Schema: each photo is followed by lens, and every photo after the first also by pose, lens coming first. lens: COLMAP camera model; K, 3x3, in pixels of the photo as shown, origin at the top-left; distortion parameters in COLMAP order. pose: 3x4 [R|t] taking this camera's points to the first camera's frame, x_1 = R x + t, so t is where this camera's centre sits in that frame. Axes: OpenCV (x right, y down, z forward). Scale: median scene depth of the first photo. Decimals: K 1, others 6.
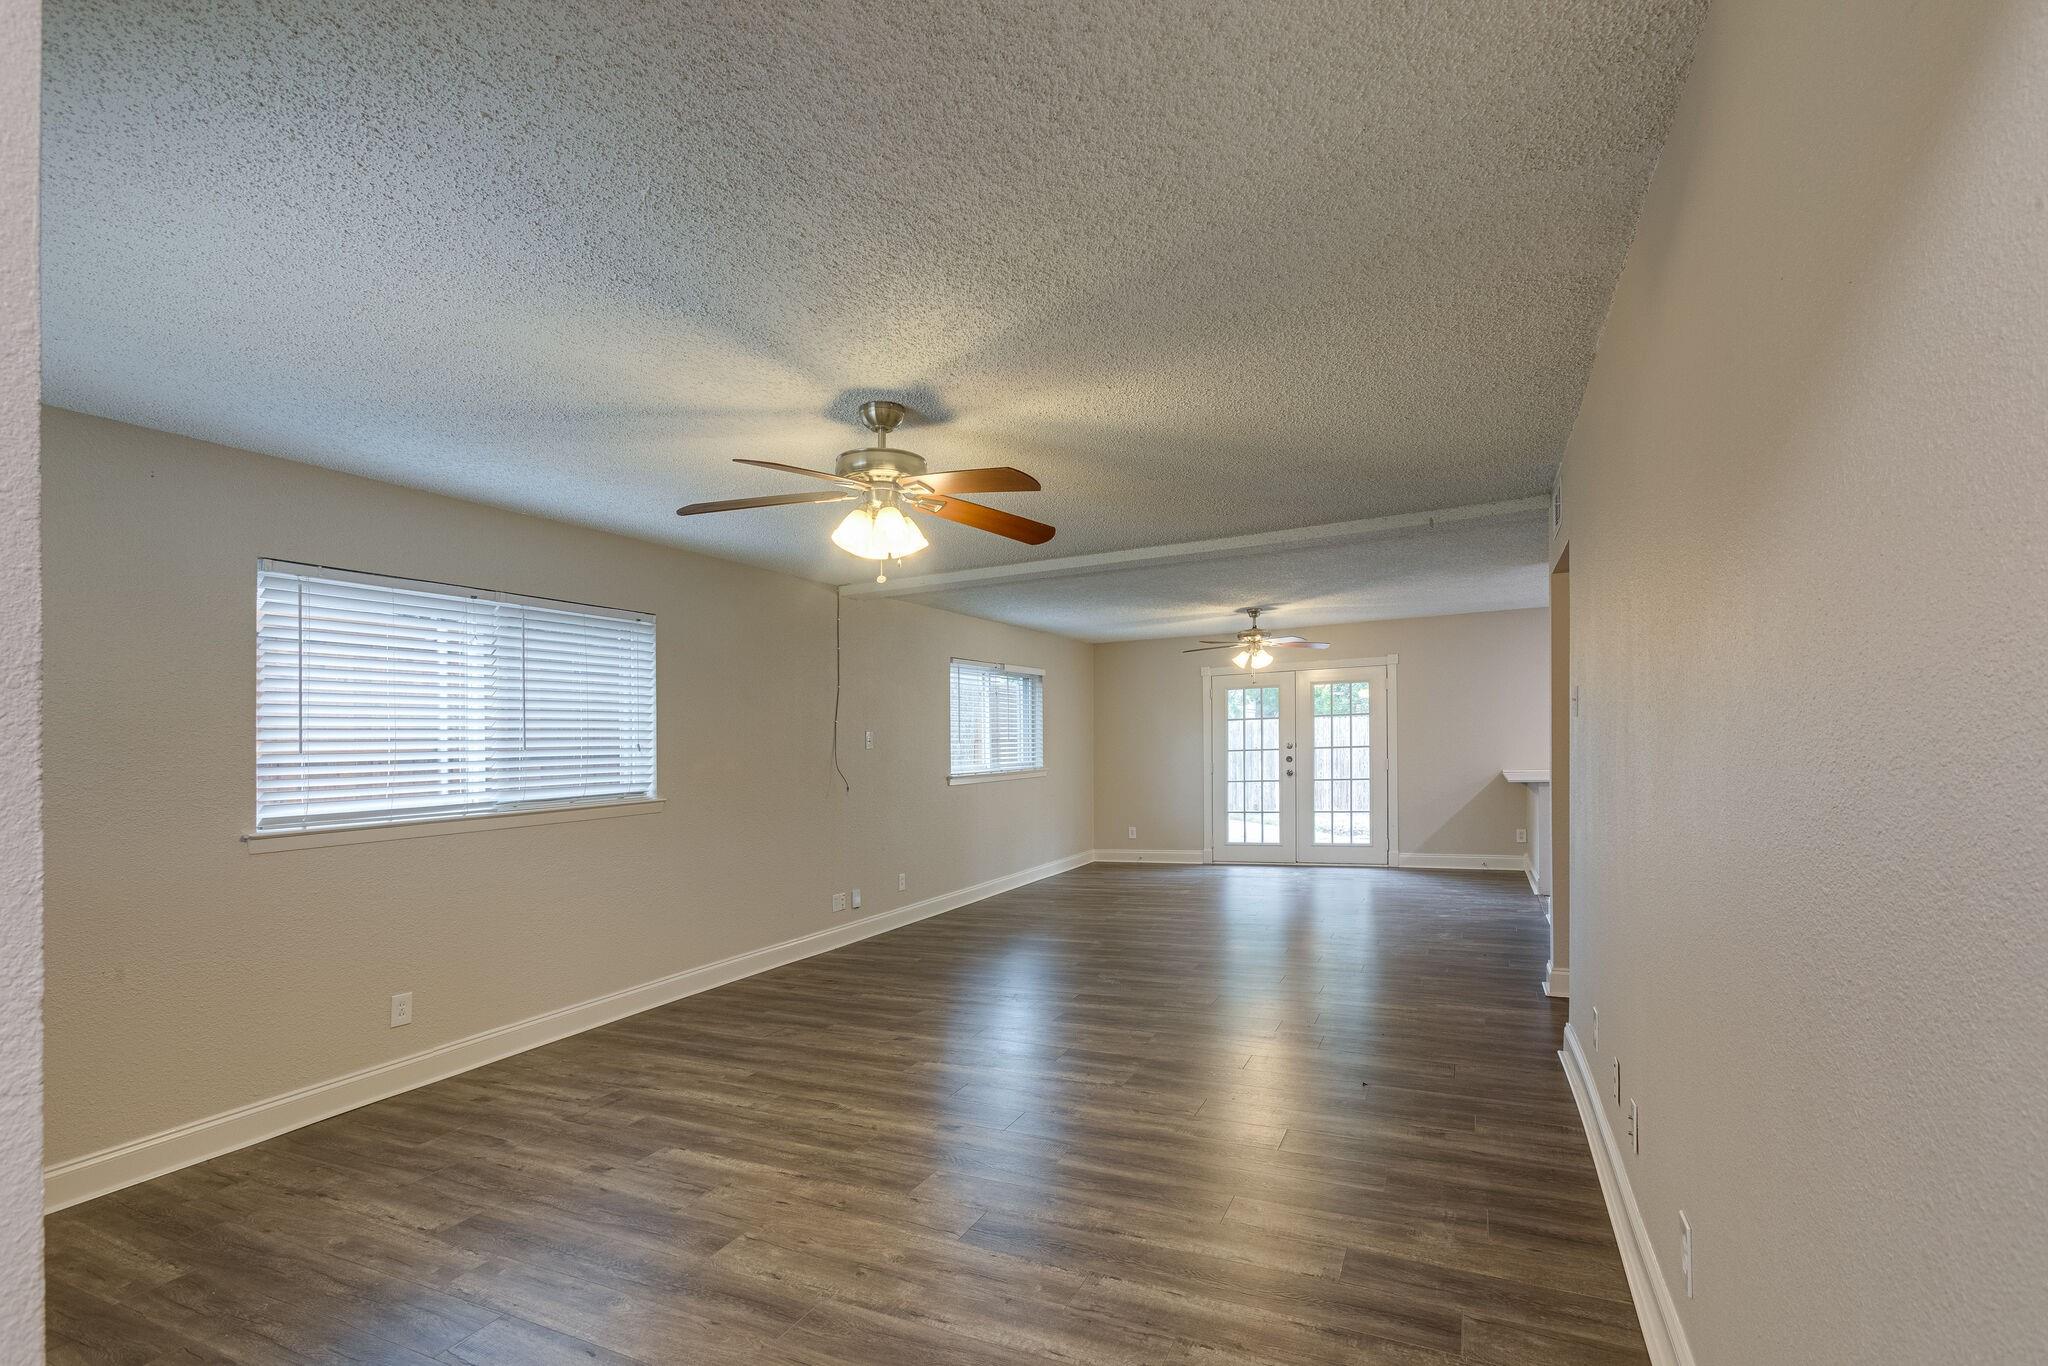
lens RADIAL K [[917.4, 0, 1026.5], [0, 917.4, 686.8], [0, 0, 1]] dist [-0.003146, 0.006003]
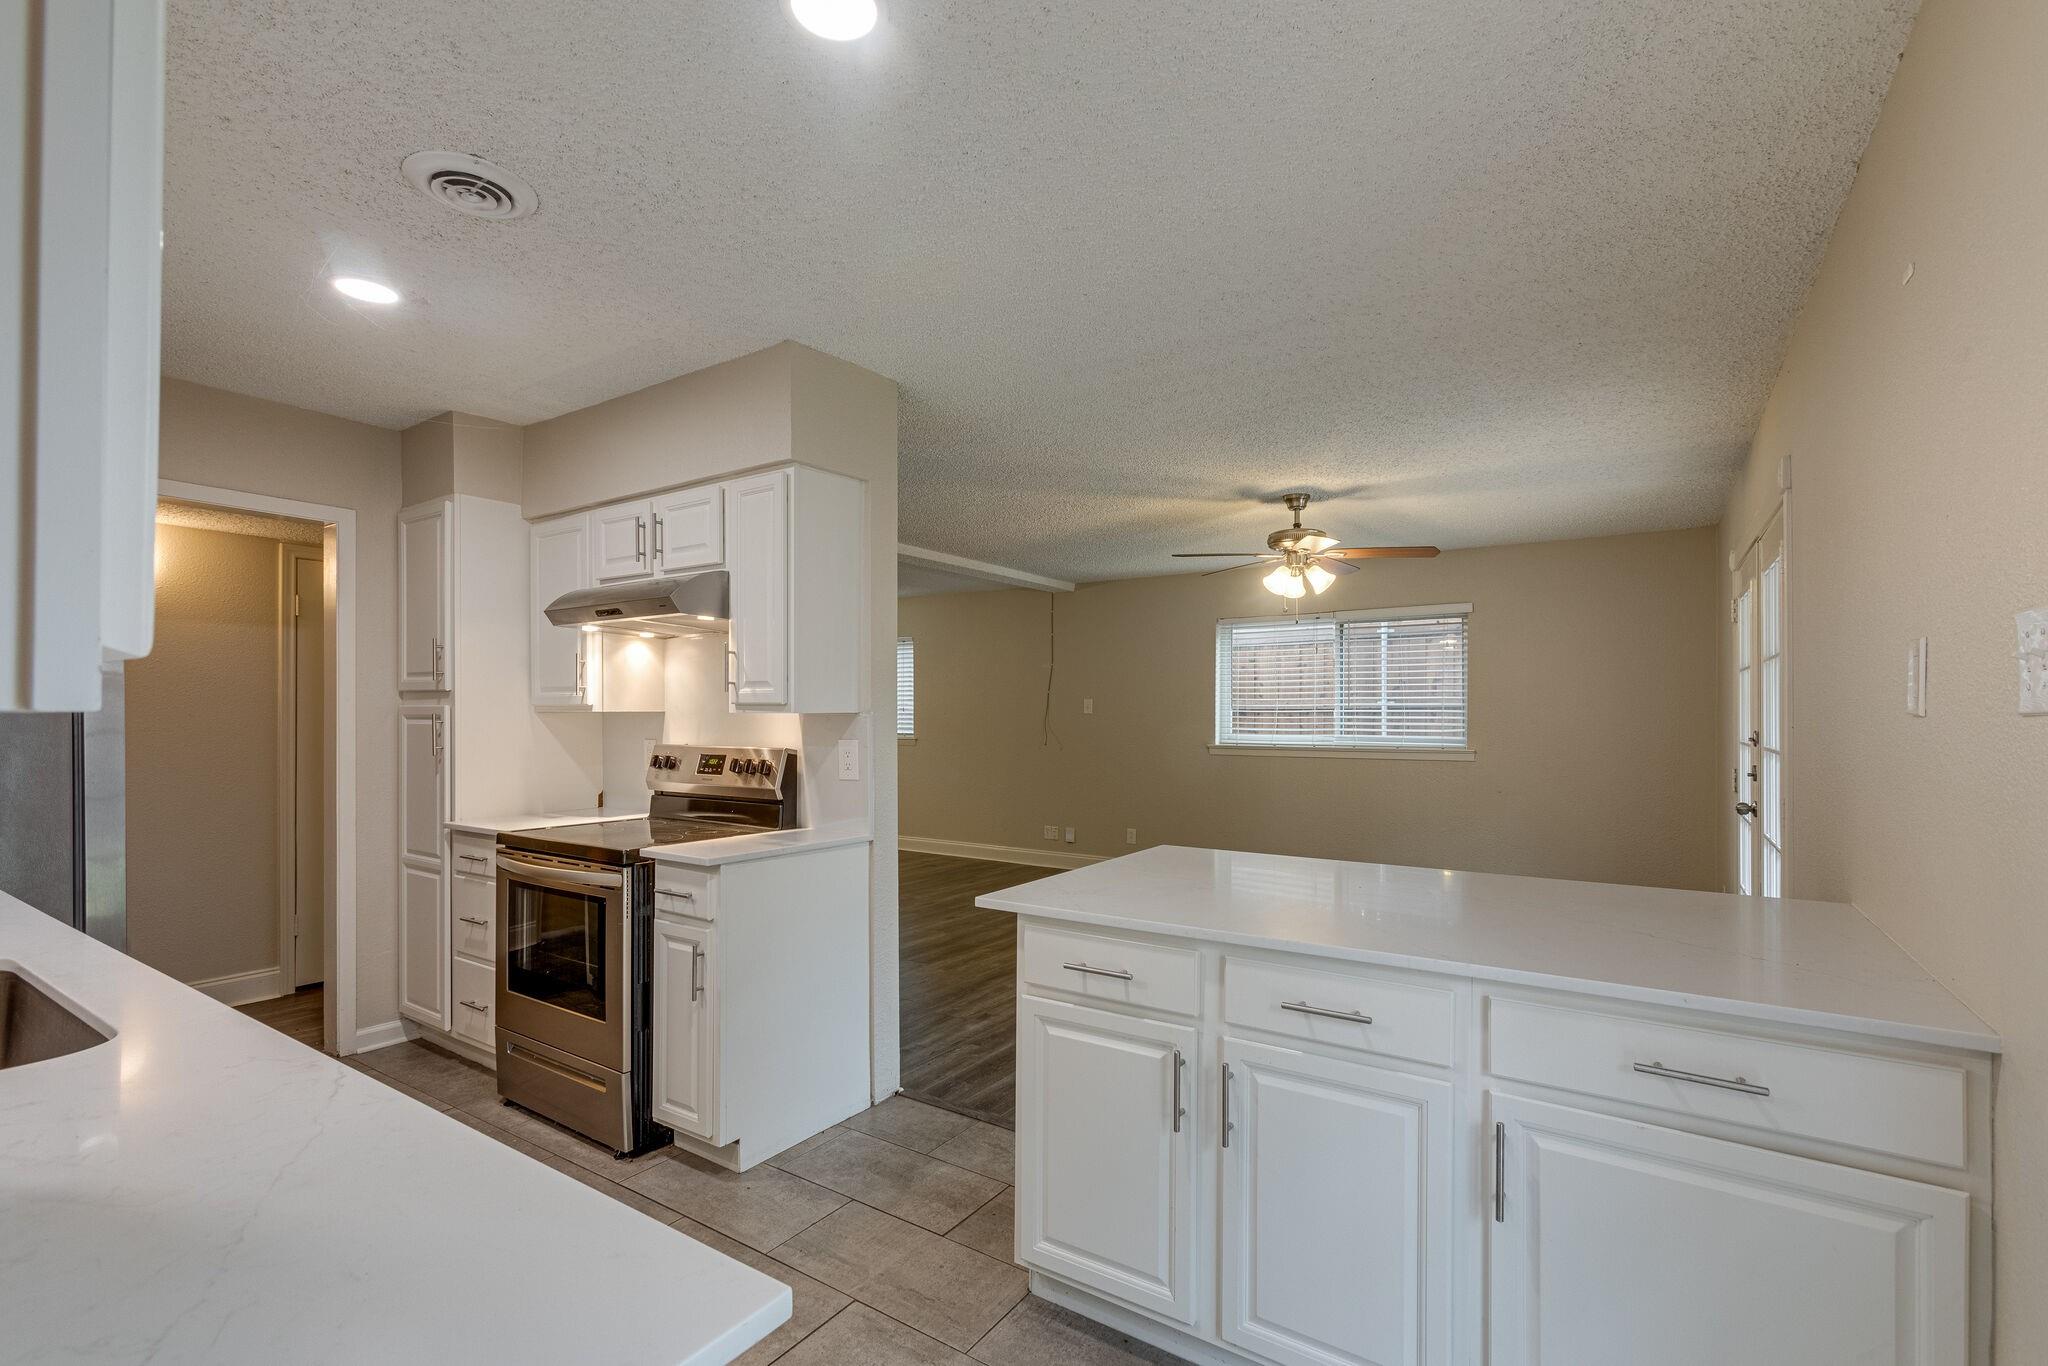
lens RADIAL K [[917.4, 0, 1036.6], [0, 917.4, 714.6], [0, 0, 1]] dist [-0.003146, 0.006003]
pose [[-0.138389, 0.034133, -0.989790, 0.901323], [0.070894, 0.997183, 0.024476, 0.028424], [0.987837, -0.066783, -0.140419, 0.943306]]
